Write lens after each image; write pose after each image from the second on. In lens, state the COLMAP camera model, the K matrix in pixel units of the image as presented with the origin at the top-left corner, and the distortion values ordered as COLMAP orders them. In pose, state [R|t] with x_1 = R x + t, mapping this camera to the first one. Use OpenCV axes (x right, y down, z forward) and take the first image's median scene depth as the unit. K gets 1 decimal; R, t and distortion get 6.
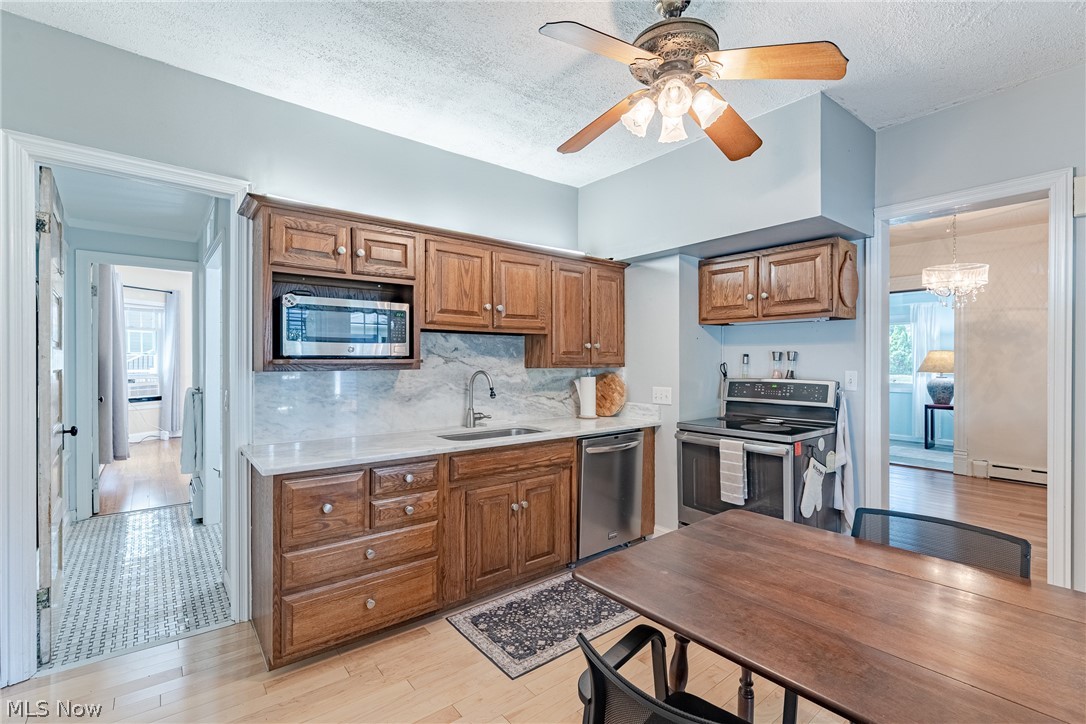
lens RADIAL K [[487.7, 0, 549.4], [0, 487.7, 360.1], [0, 0, 1]] dist [0.001699, -0.000268]
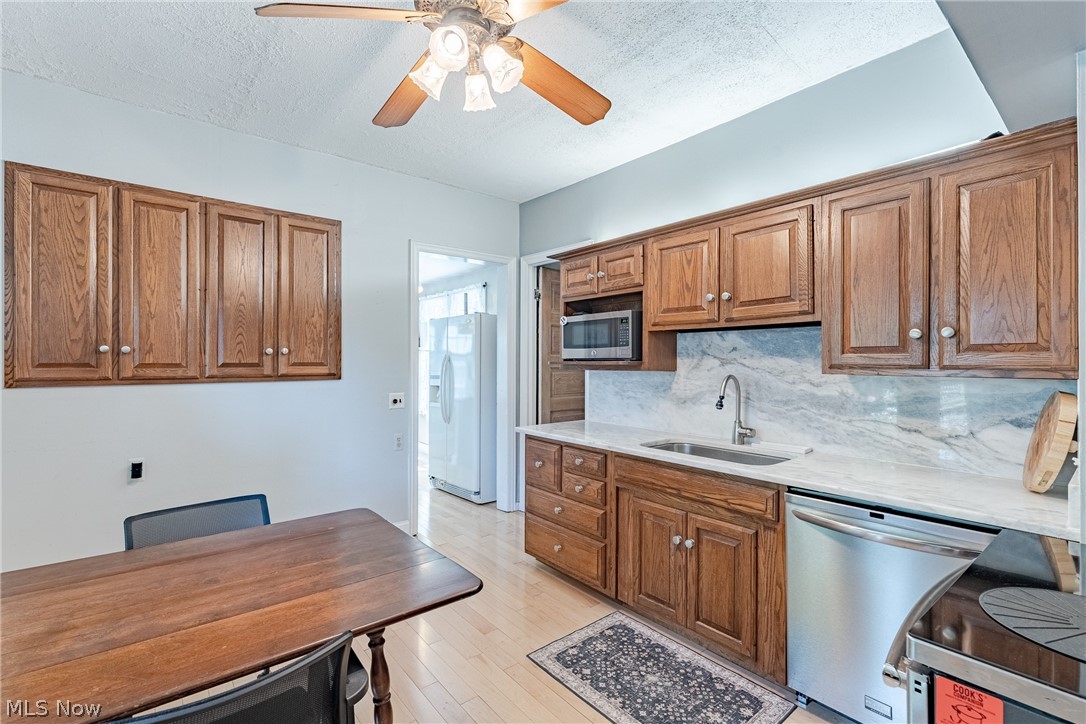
lens RADIAL K [[487.7, 0, 549.6], [0, 487.7, 361.3], [0, 0, 1]] dist [0.001699, -0.000268]
pose [[0.004510, -0.002026, -0.999988, 0.713777], [-0.000359, 0.999998, -0.002028, 0.000787], [0.999990, 0.000368, 0.004509, 0.736968]]
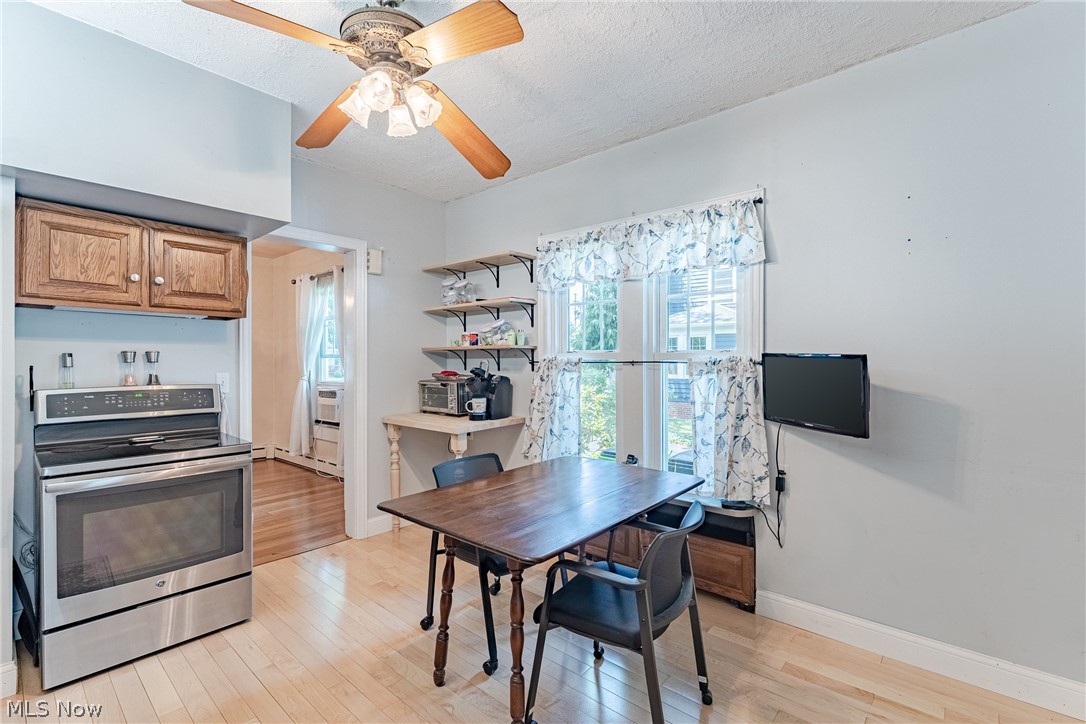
lens RADIAL K [[487.7, 0, 542.9], [0, 487.7, 362.6], [0, 0, 1]] dist [0.001699, -0.000268]
pose [[-0.174214, -0.000680, 0.984708, -0.475662], [0.002894, 0.999995, 0.001203, 0.002023], [-0.984704, 0.003059, -0.174211, 0.560527]]
